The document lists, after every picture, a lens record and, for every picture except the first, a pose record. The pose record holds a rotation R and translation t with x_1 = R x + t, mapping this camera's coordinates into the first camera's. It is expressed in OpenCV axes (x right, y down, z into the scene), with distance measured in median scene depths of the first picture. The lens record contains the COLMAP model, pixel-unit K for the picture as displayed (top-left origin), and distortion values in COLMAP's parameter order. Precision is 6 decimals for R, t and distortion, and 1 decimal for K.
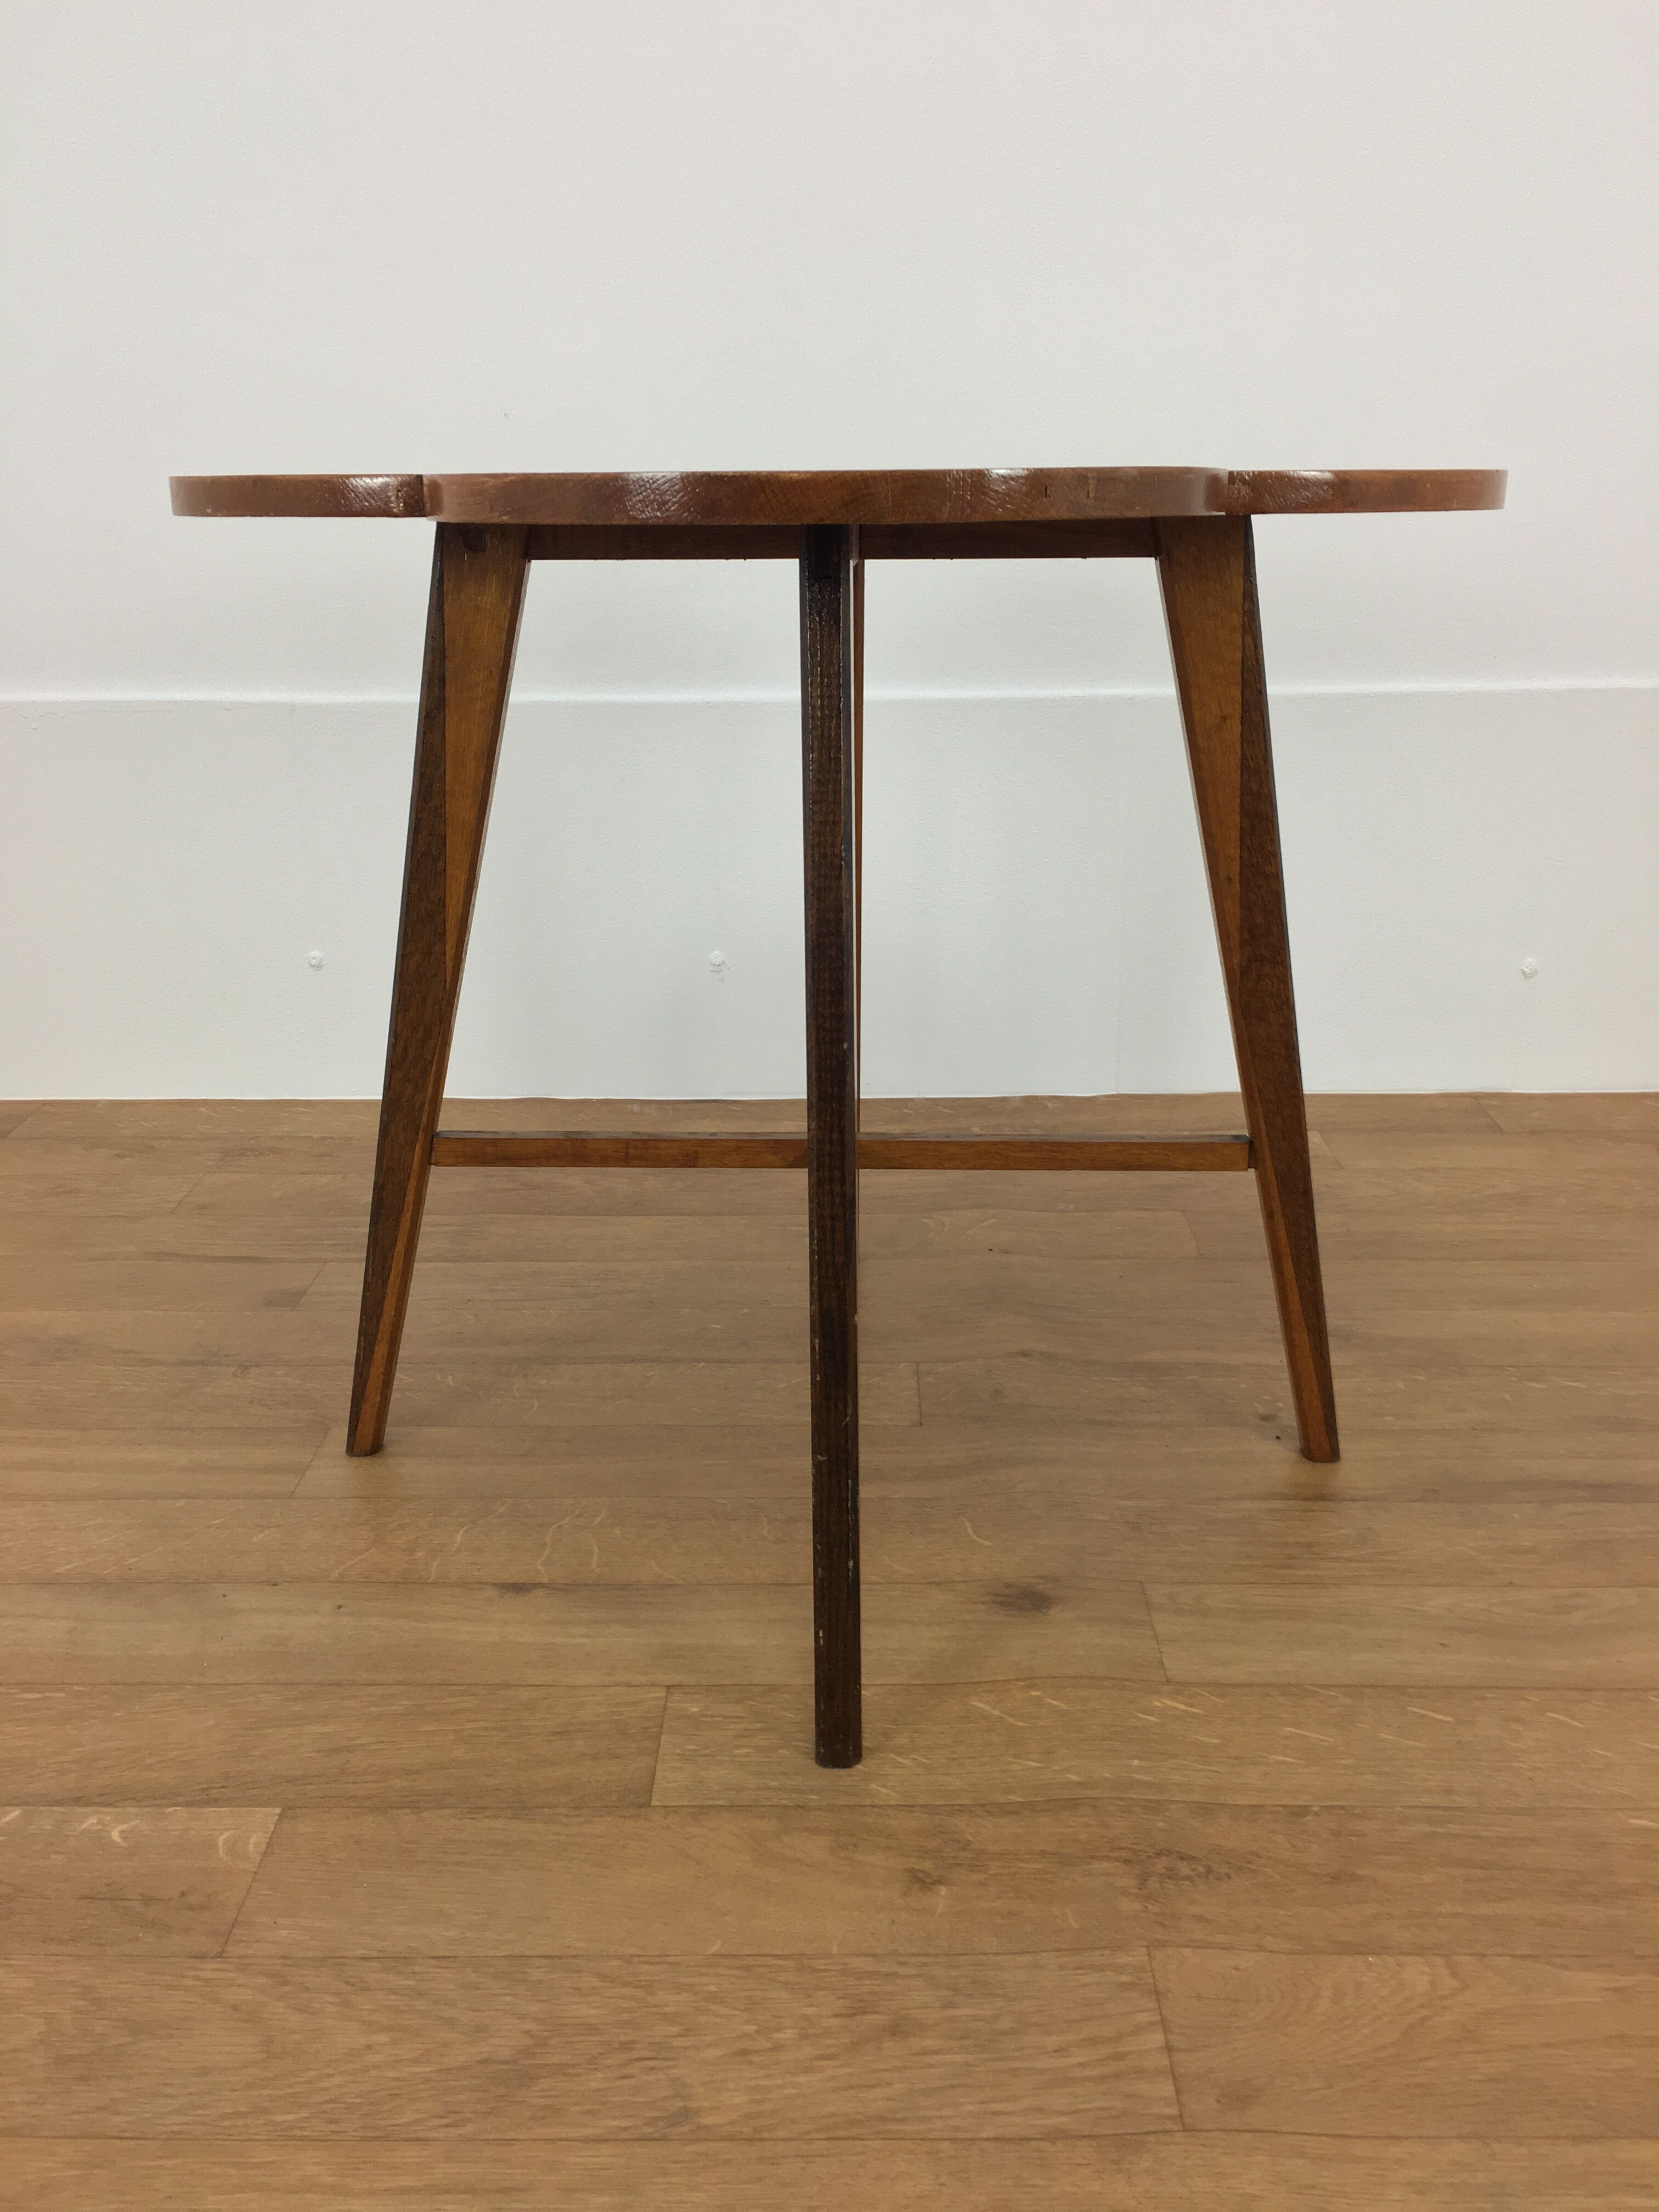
lens RADIAL K [[1901.0, 0, 826.4], [0, 1901.0, 1117.4], [0, 0, 1]] dist [0.073579, -0.123371]
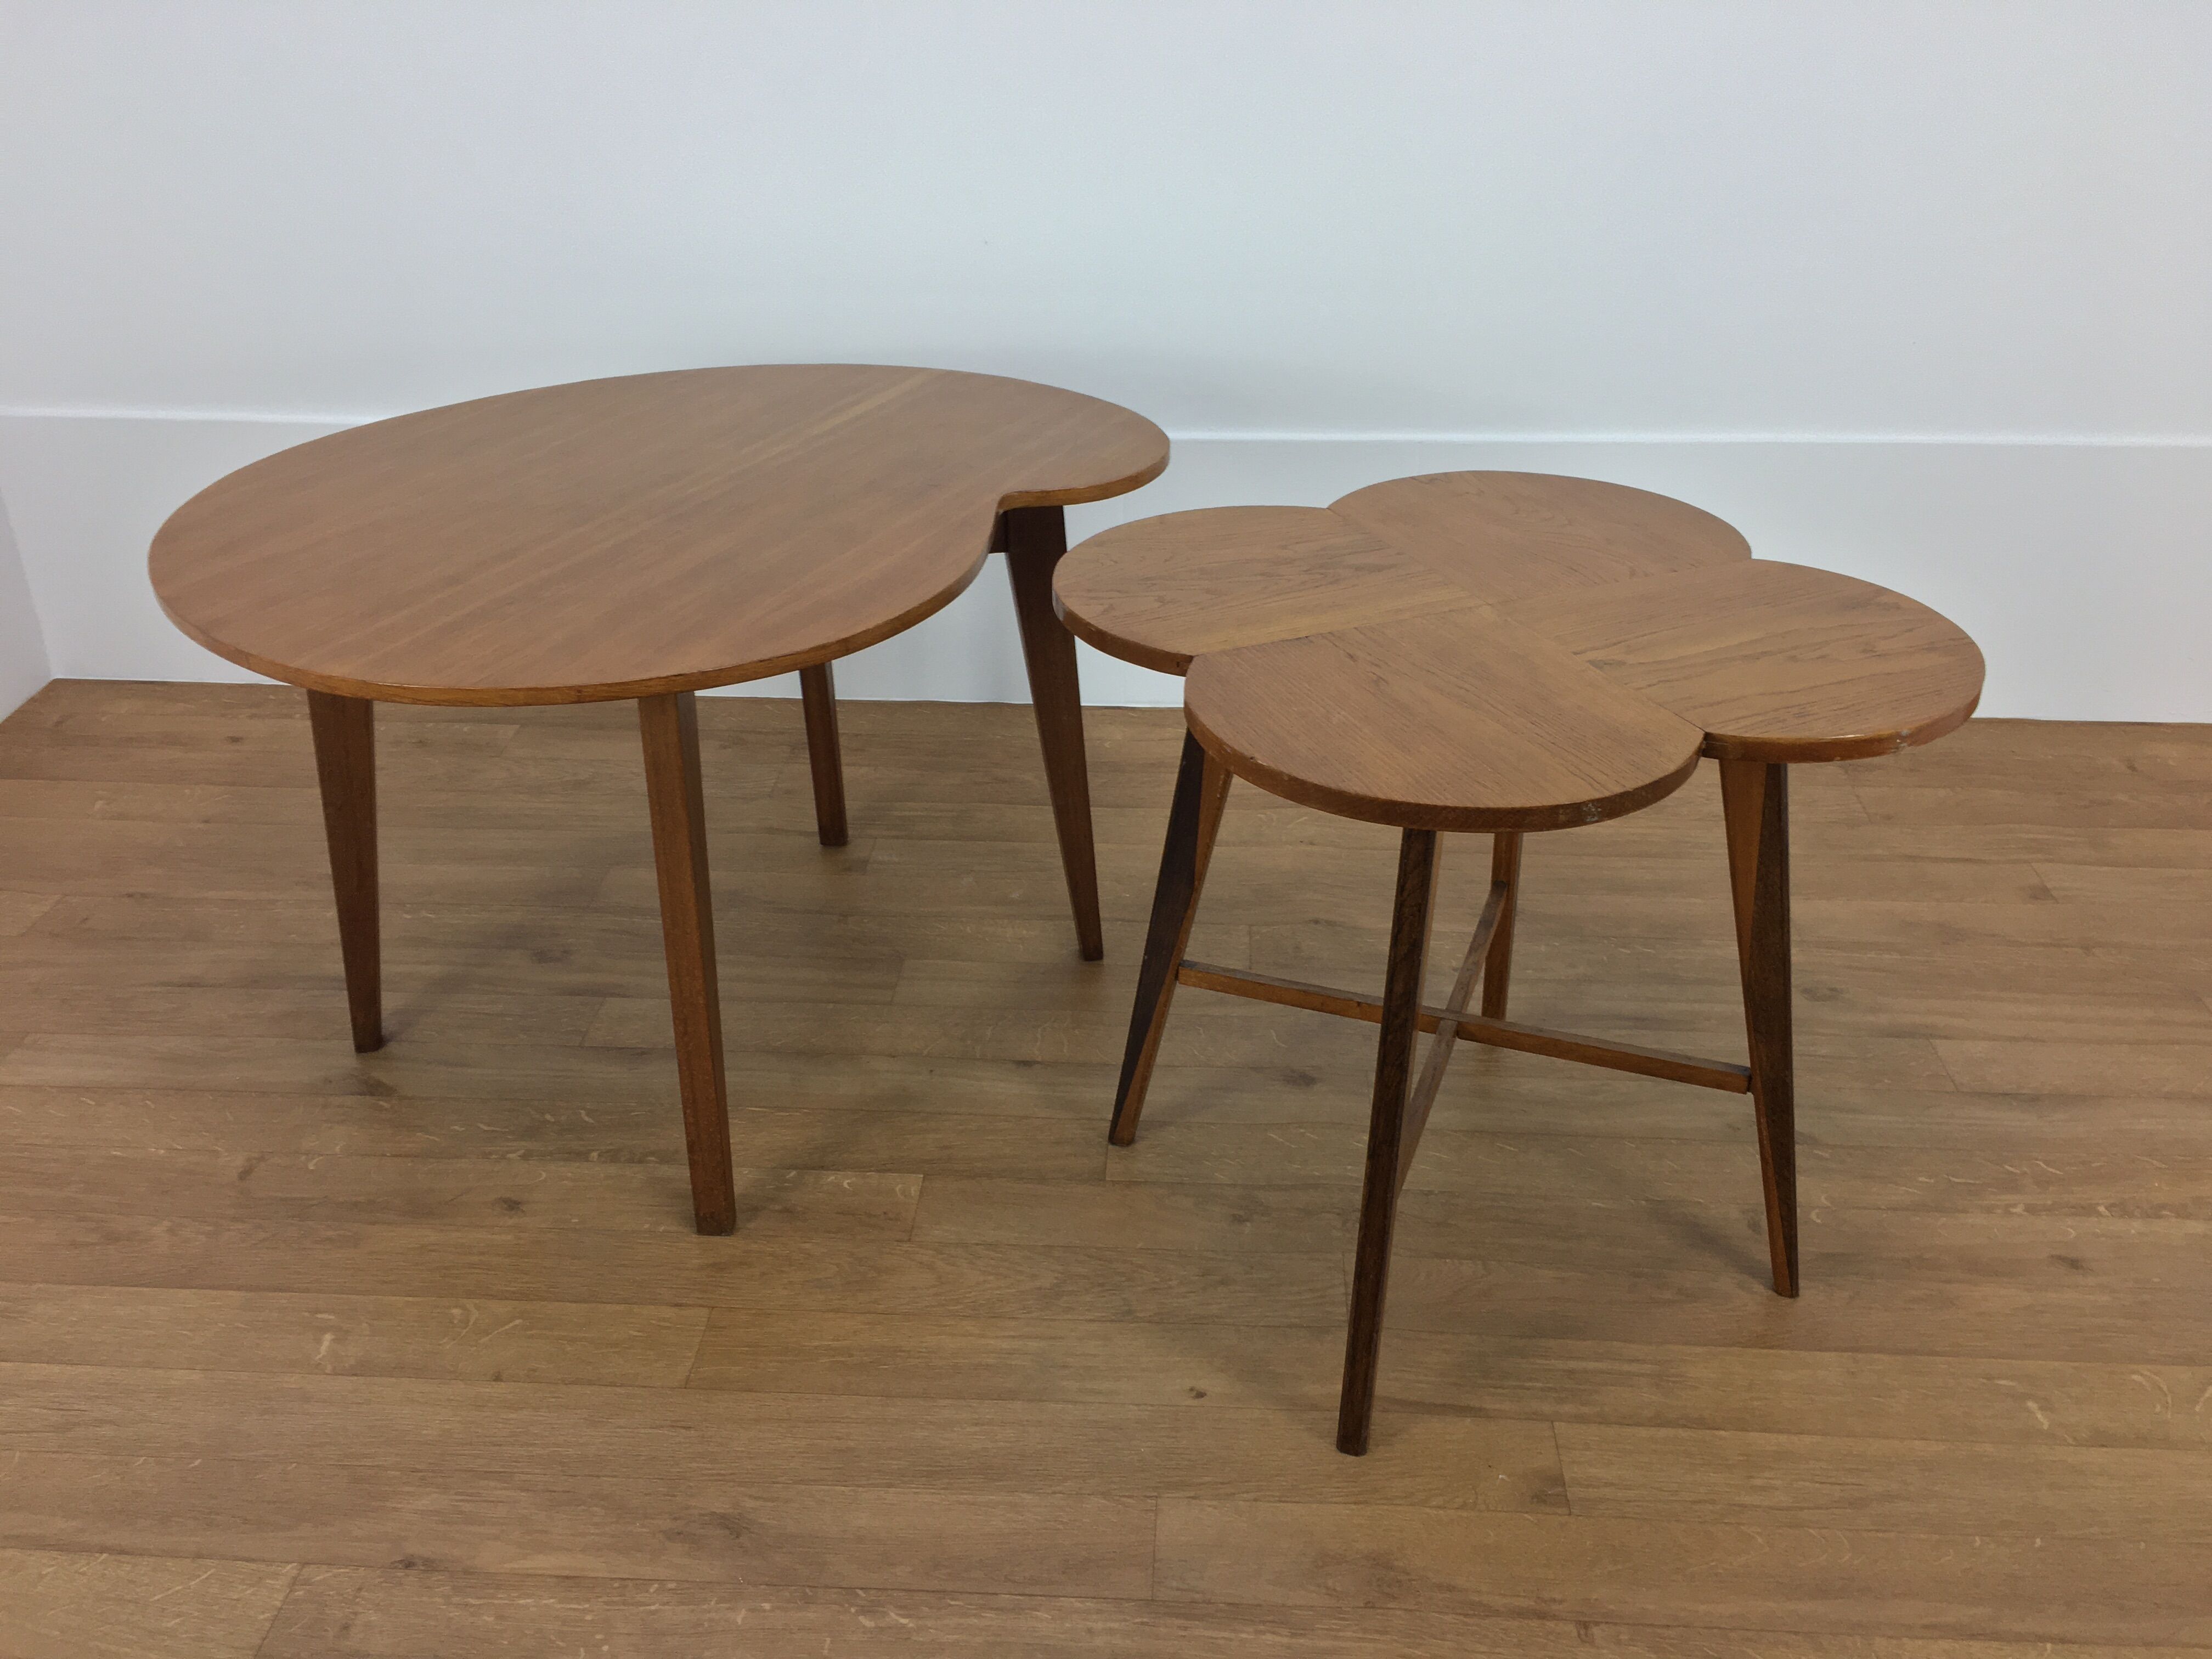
lens RADIAL K [[1901.0, 0, 1108.6], [0, 1901.0, 876.2], [0, 0, 1]] dist [0.073579, -0.123371]
pose [[0.999026, 0.026527, -0.035257, -0.024212], [-0.019032, 0.980008, 0.198046, -0.323582], [0.039806, -0.197182, 0.979558, -0.829709]]
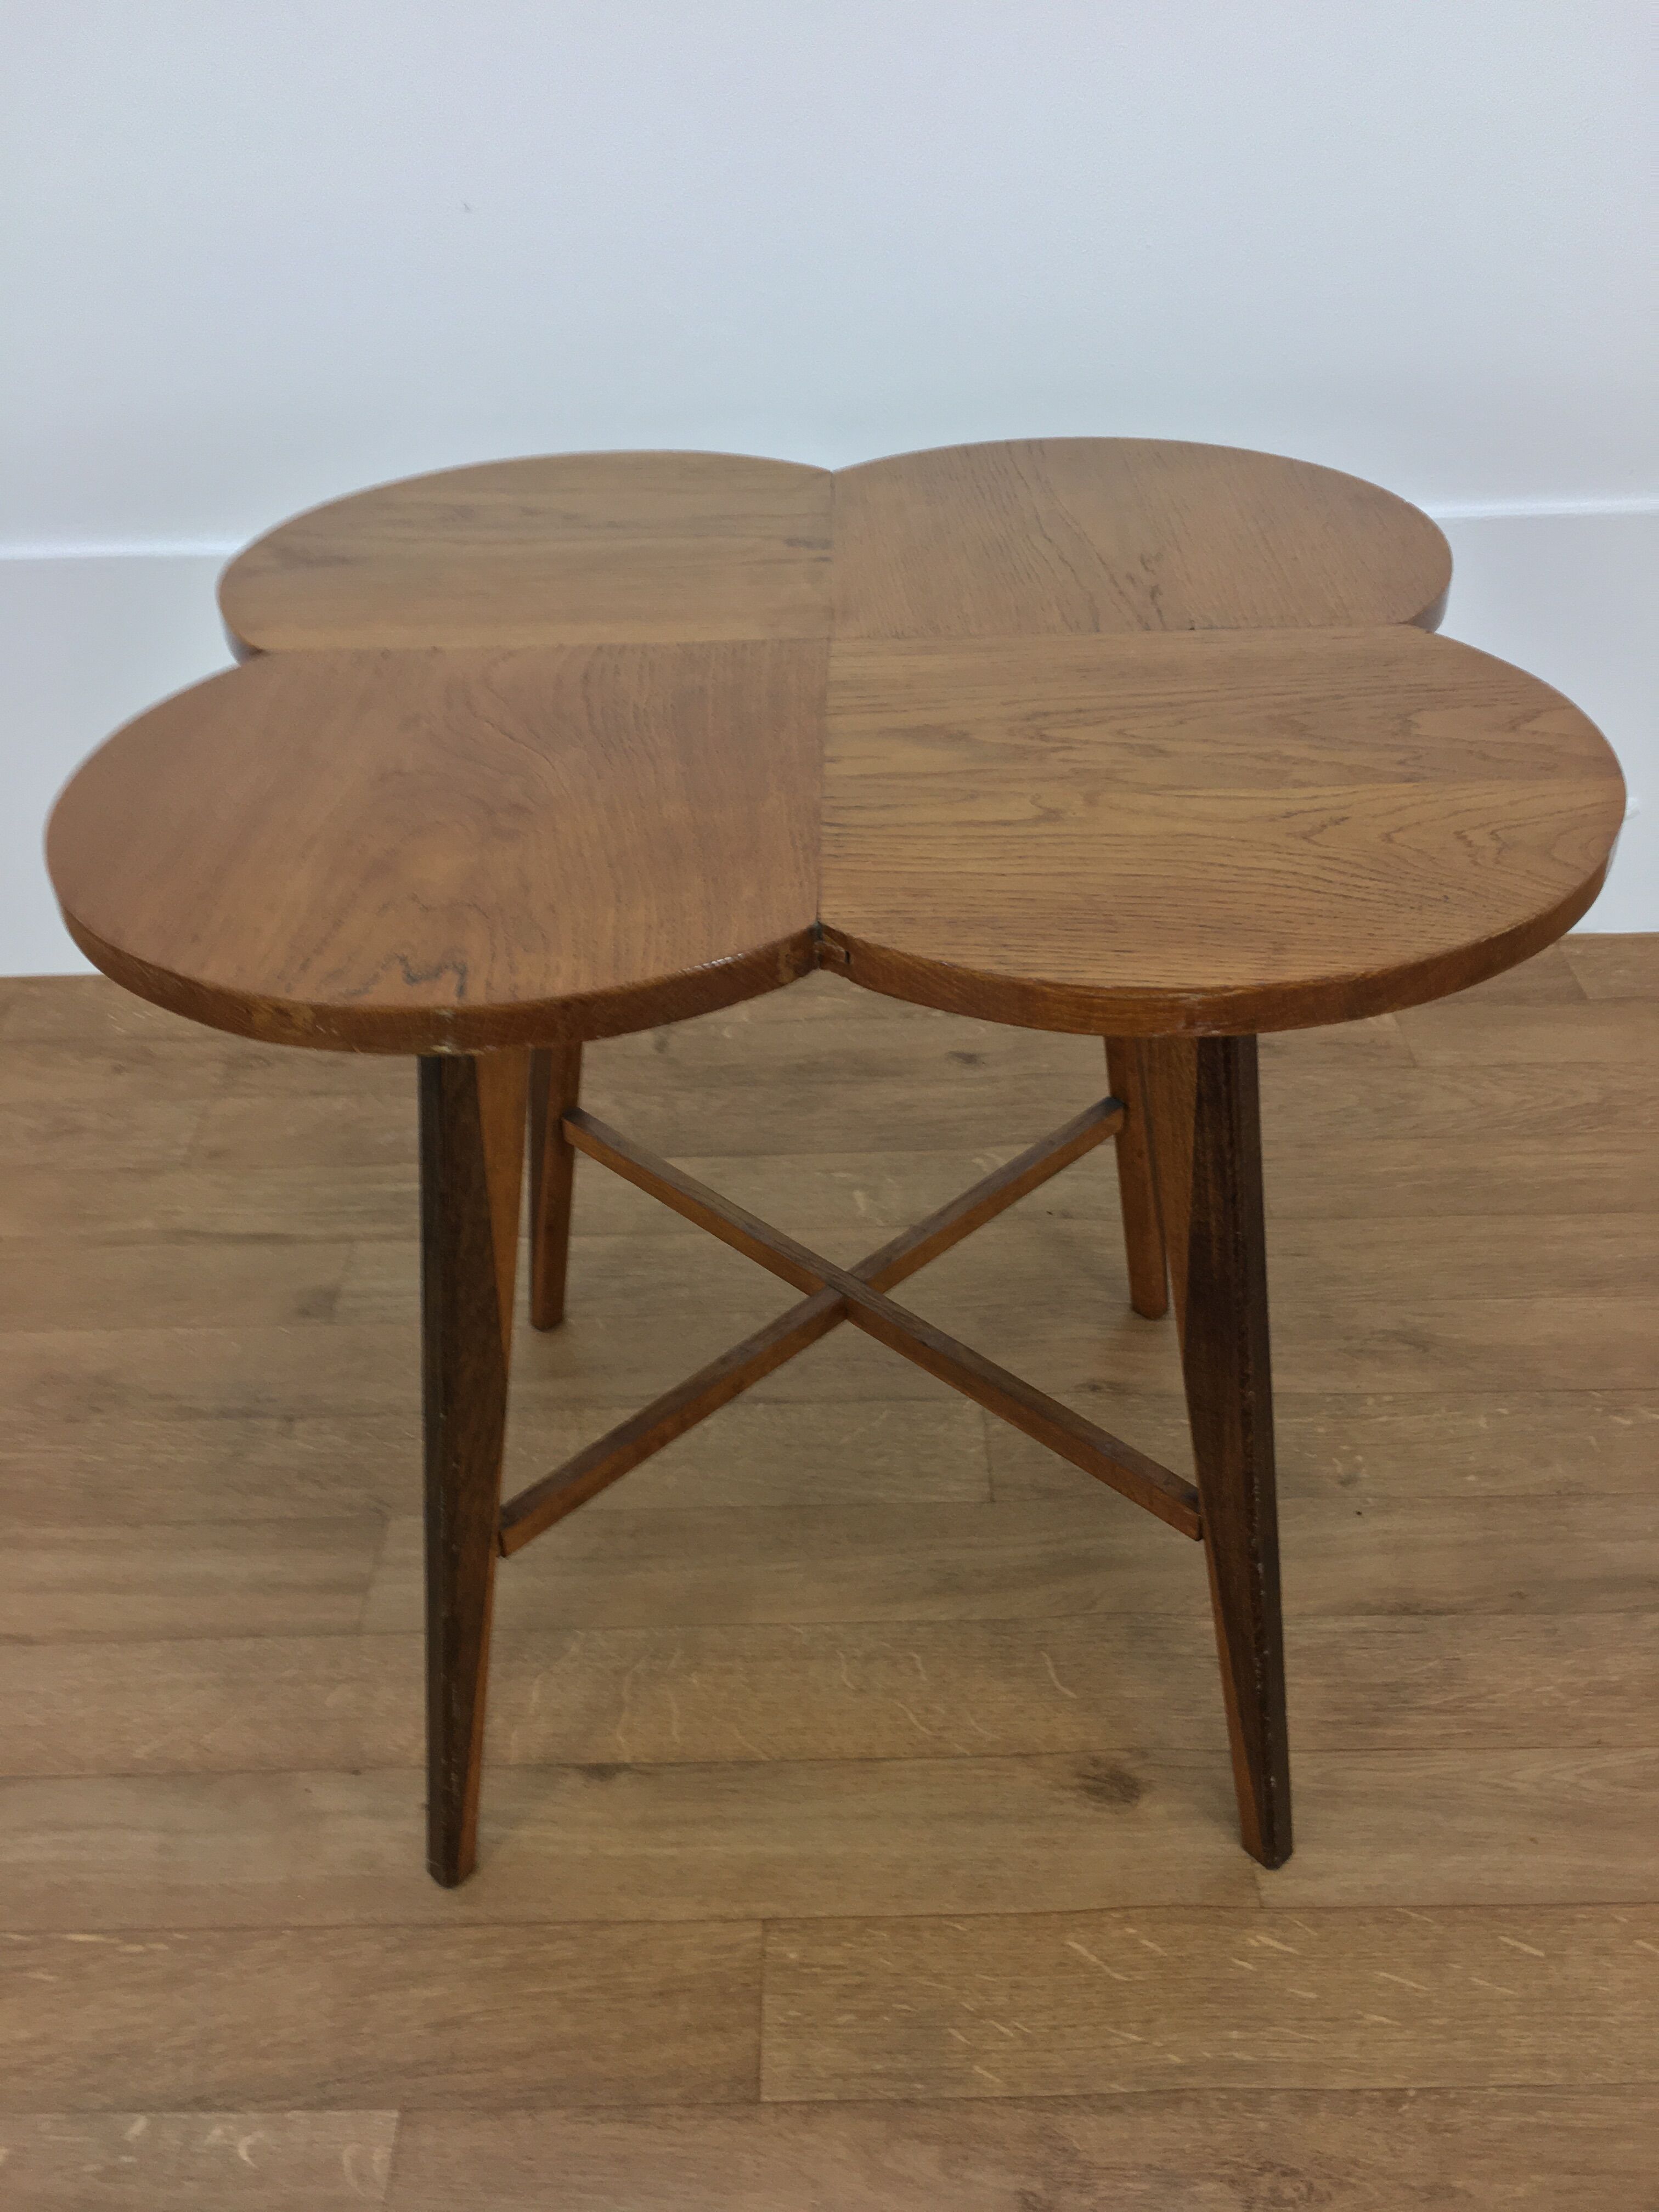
lens RADIAL K [[1901.0, 0, 824.1], [0, 1901.0, 1100.4], [0, 0, 1]] dist [0.073579, -0.123371]
pose [[0.999704, -0.024129, 0.003244, -0.044674], [0.022159, 0.956962, 0.289366, -0.411193], [-0.010086, -0.289208, 0.957213, 0.161211]]
